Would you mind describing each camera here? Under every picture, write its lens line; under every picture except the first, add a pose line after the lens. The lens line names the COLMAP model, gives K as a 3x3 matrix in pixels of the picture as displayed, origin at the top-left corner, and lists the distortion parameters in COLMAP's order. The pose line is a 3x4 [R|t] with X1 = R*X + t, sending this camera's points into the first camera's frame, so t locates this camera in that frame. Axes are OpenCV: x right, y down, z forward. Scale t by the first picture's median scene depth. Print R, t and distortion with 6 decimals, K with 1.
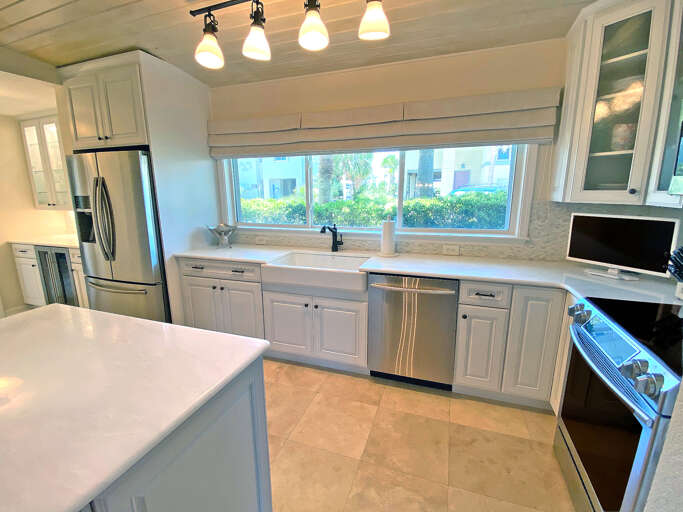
lens RADIAL K [[310.2, 0, 342.3], [0, 310.2, 254.1], [0, 0, 1]] dist [0.002575, -0.000042]
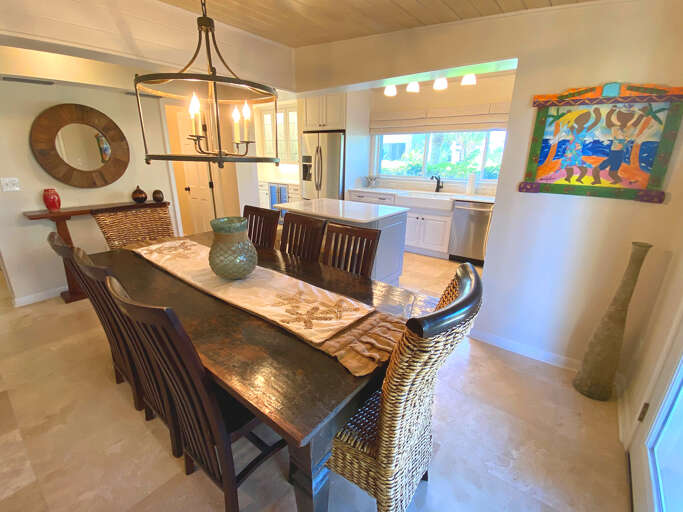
lens RADIAL K [[310.2, 0, 340.3], [0, 310.2, 258.6], [0, 0, 1]] dist [0.002575, -0.000042]
pose [[0.945449, 0.121919, -0.302097, 0.032433], [-0.084997, 0.987527, 0.132534, 0.176672], [0.314487, -0.099627, 0.944019, -0.846602]]
